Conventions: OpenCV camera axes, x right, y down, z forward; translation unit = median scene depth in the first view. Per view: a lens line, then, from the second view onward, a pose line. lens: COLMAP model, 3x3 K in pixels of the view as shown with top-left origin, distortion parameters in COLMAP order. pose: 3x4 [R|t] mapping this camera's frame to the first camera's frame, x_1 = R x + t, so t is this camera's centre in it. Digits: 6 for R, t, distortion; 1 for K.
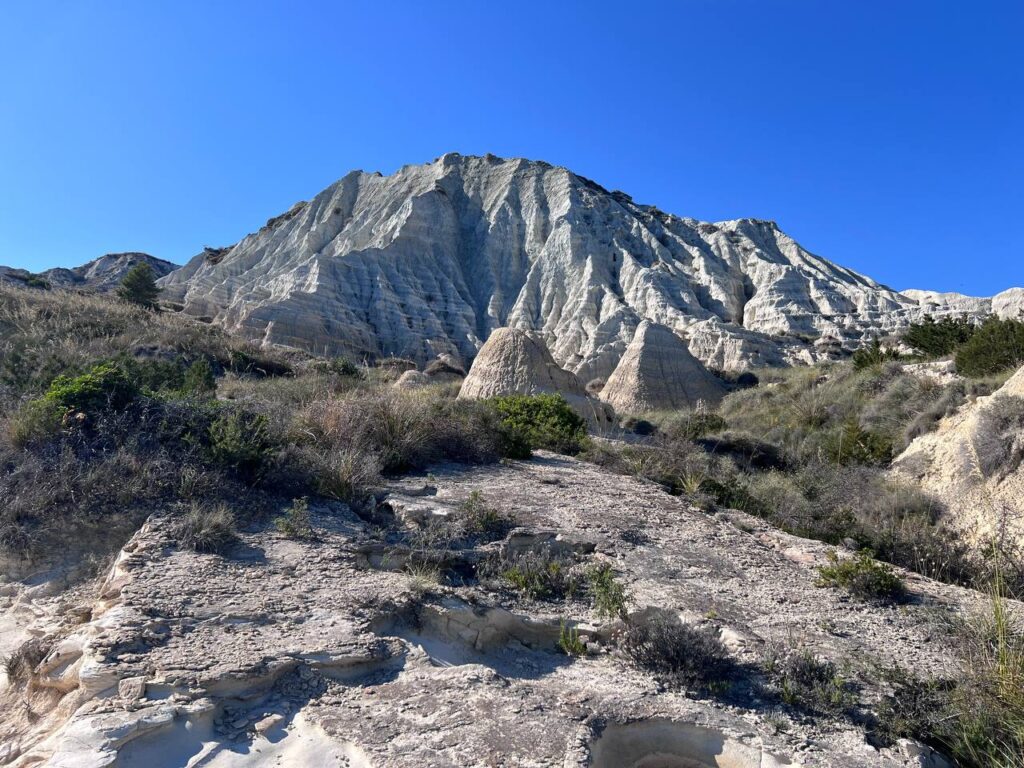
lens RADIAL K [[768.5, 0, 512.9], [0, 768.5, 379.4], [0, 0, 1]] dist [0.128630, -0.304545]
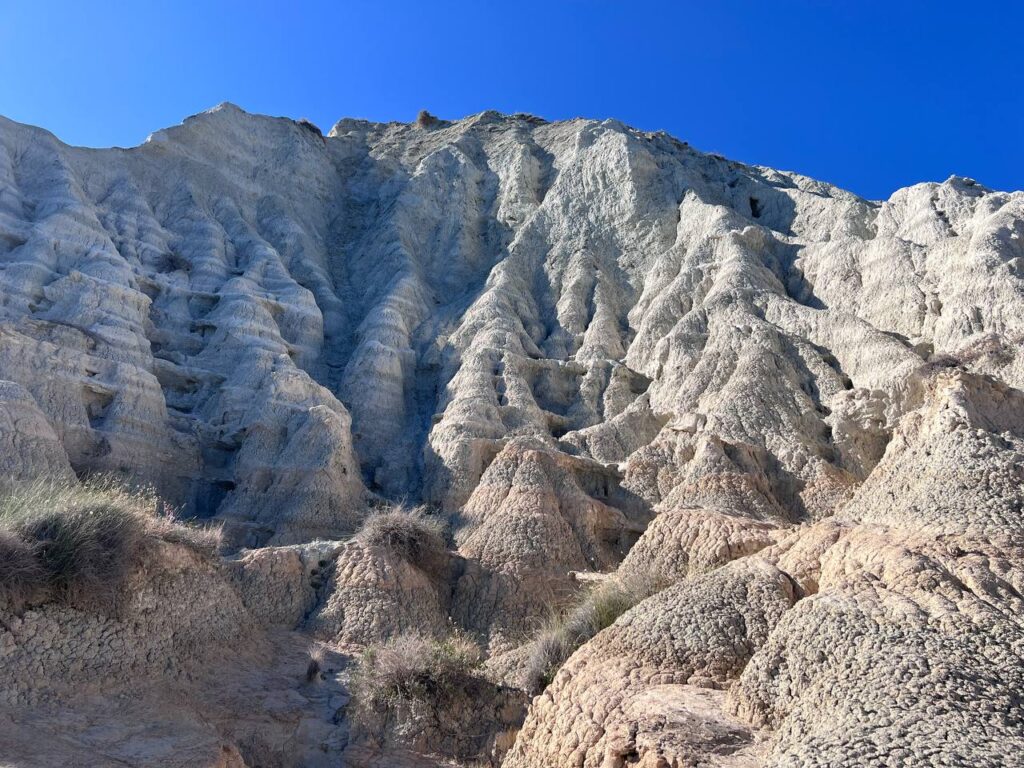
lens RADIAL K [[768.5, 0, 512.9], [0, 768.5, 379.4], [0, 0, 1]] dist [0.128630, -0.304545]
pose [[0.997223, 0.036947, 0.064663, 0.001991], [-0.022070, 0.975871, -0.217228, -0.002787], [-0.071129, 0.215198, 0.973977, 0.735751]]
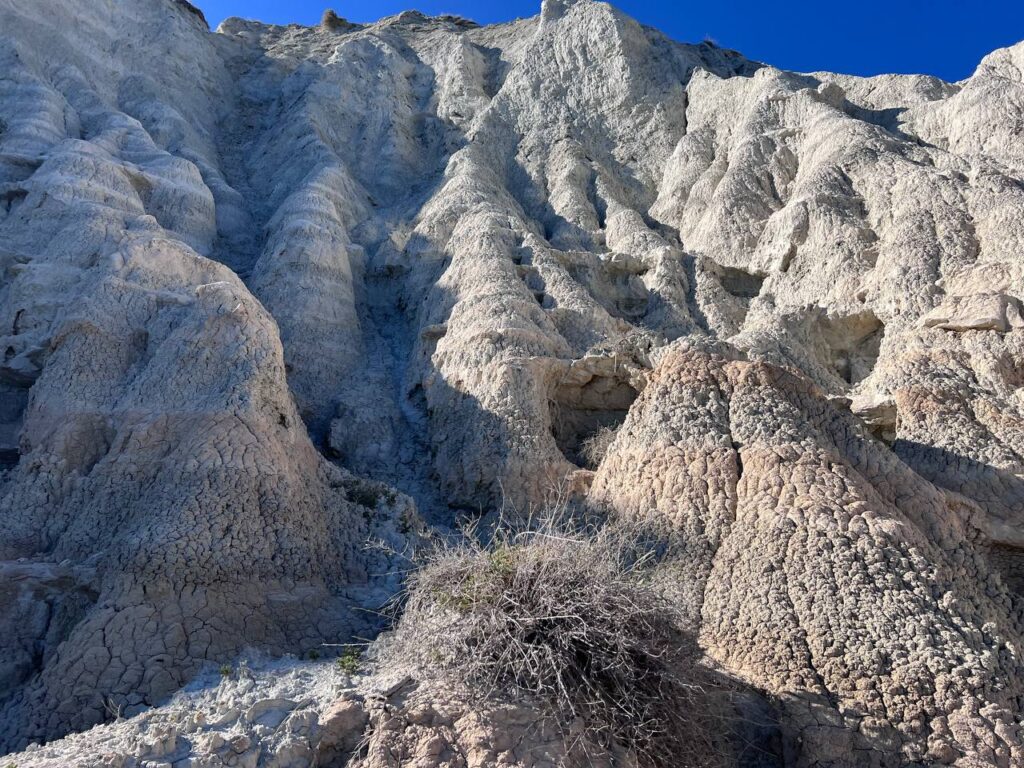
lens RADIAL K [[773.4, 0, 513.9], [0, 773.4, 380.0], [0, 0, 1]] dist [0.043477, -0.051973]
pose [[0.980660, 0.021185, 0.194571, -0.014684], [0.012658, 0.985178, -0.171065, -0.009477], [-0.195311, 0.170220, 0.965856, 0.823951]]
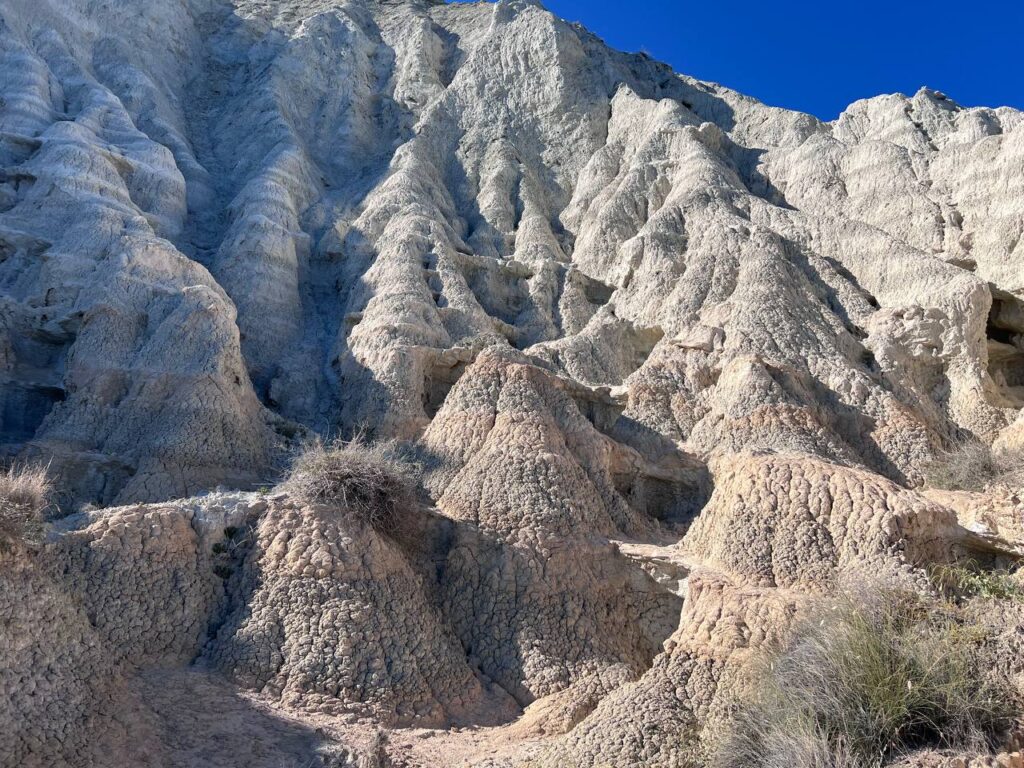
lens RADIAL K [[773.0, 0, 519.2], [0, 773.0, 382.1], [0, 0, 1]] dist [0.046840, -0.057605]
pose [[0.963875, 0.071684, 0.256528, -0.011154], [-0.041861, 0.991904, -0.119889, -0.006342], [-0.263045, 0.104819, 0.959073, 0.779808]]
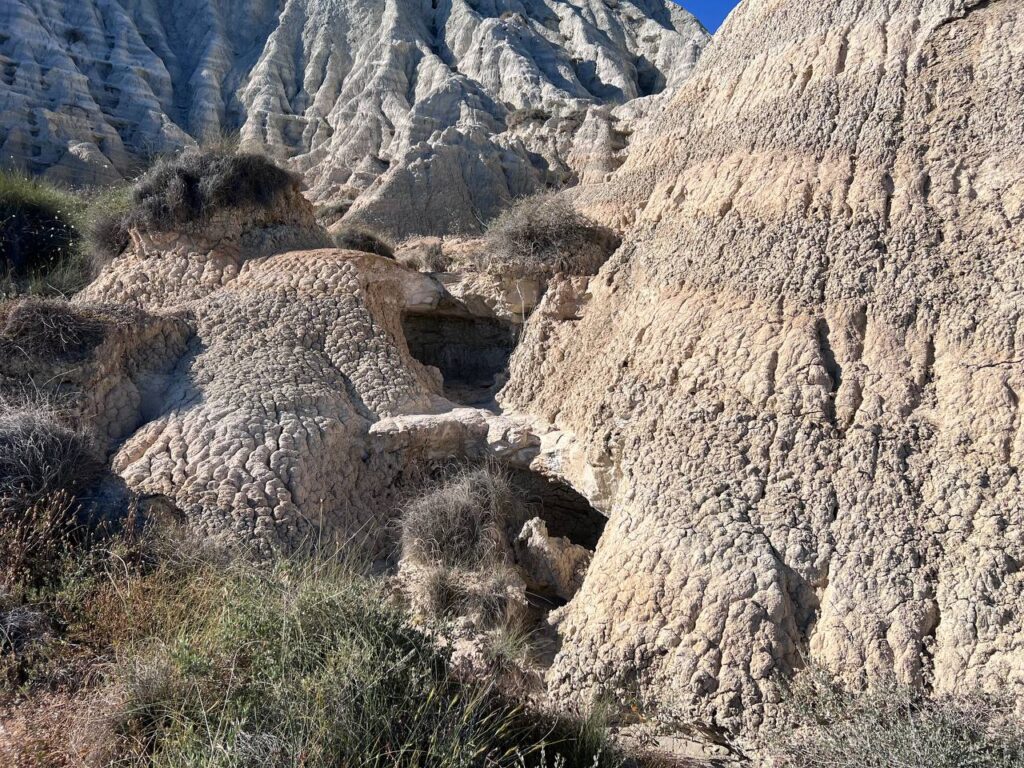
lens RADIAL K [[773.4, 0, 513.9], [0, 773.4, 380.0], [0, 0, 1]] dist [0.043477, -0.051973]
pose [[0.961570, -0.015580, 0.274118, 0.026188], [-0.040328, 0.979546, 0.197140, 0.003282], [-0.271583, -0.200618, 0.941273, 0.406059]]
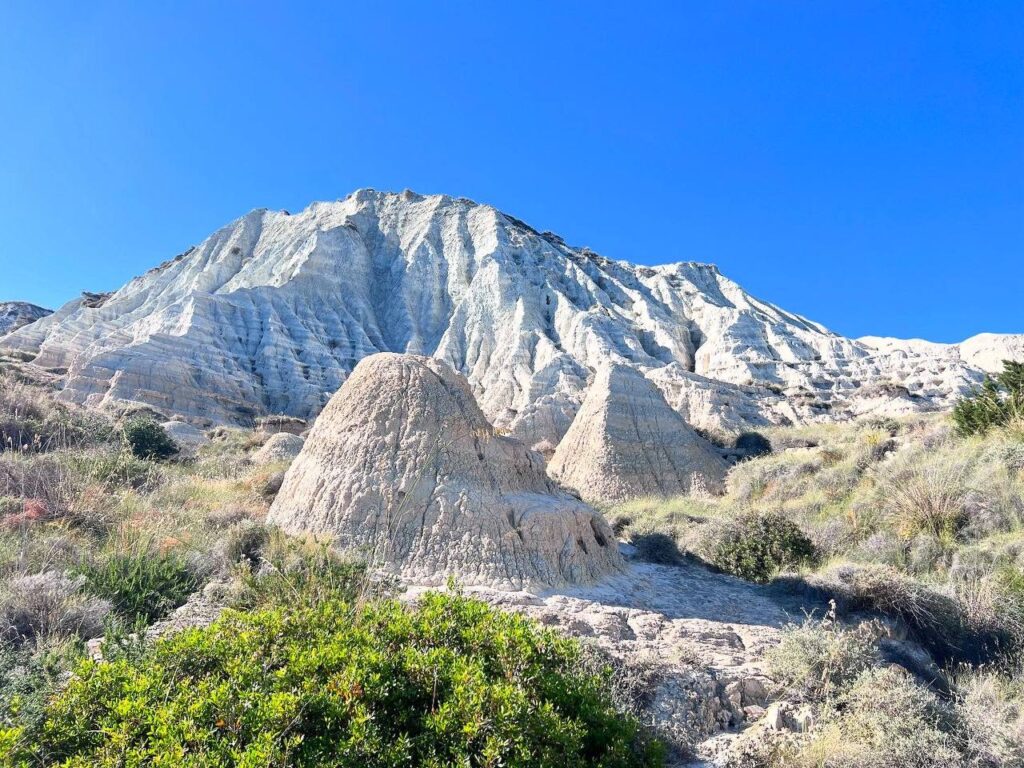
lens RADIAL K [[764.9, 0, 524.2], [0, 764.9, 379.5], [0, 0, 1]] dist [0.134173, -0.299099]
pose [[0.993879, -0.003231, 0.110431, 0.006743], [0.011146, 0.997405, -0.071129, -0.004153], [-0.109915, 0.071924, 0.991335, 0.143543]]
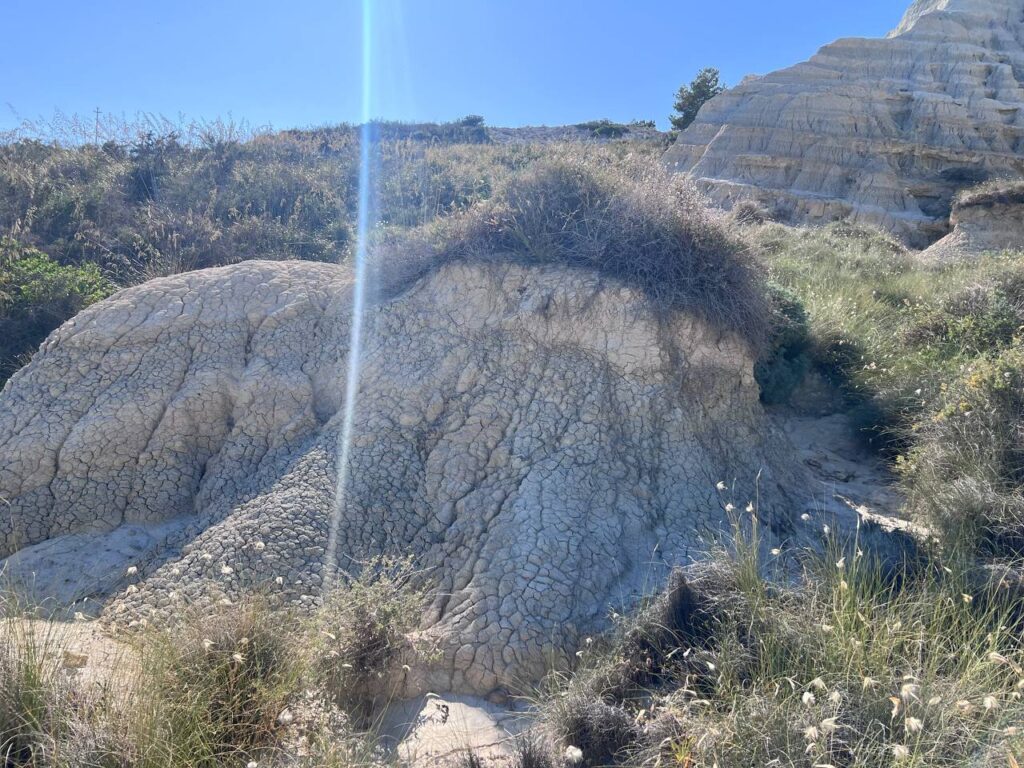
lens RADIAL K [[769.1, 0, 525.4], [0, 769.1, 389.5], [0, 0, 1]] dist [0.048150, -0.059053]
pose [[0.517788, 0.110196, -0.848382, 0.002652], [0.052512, 0.985706, 0.160082, -0.005269], [0.853896, -0.127439, 0.504600, 0.537173]]
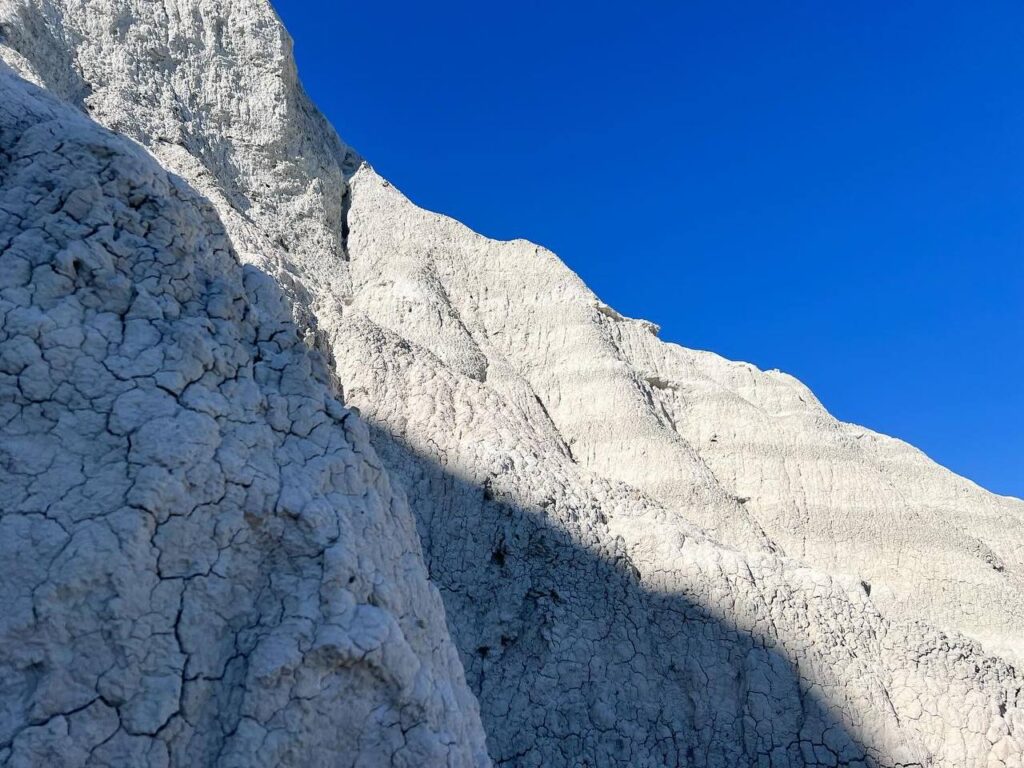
lens RADIAL K [[779.8, 0, 525.2], [0, 779.8, 384.9], [0, 0, 1]] dist [0.007209, -0.010313]
pose [[0.379684, 0.344255, 0.858678, -0.035054], [-0.110680, 0.938421, -0.327285, -0.054863], [-0.918471, 0.029226, 0.394406, 0.952707]]
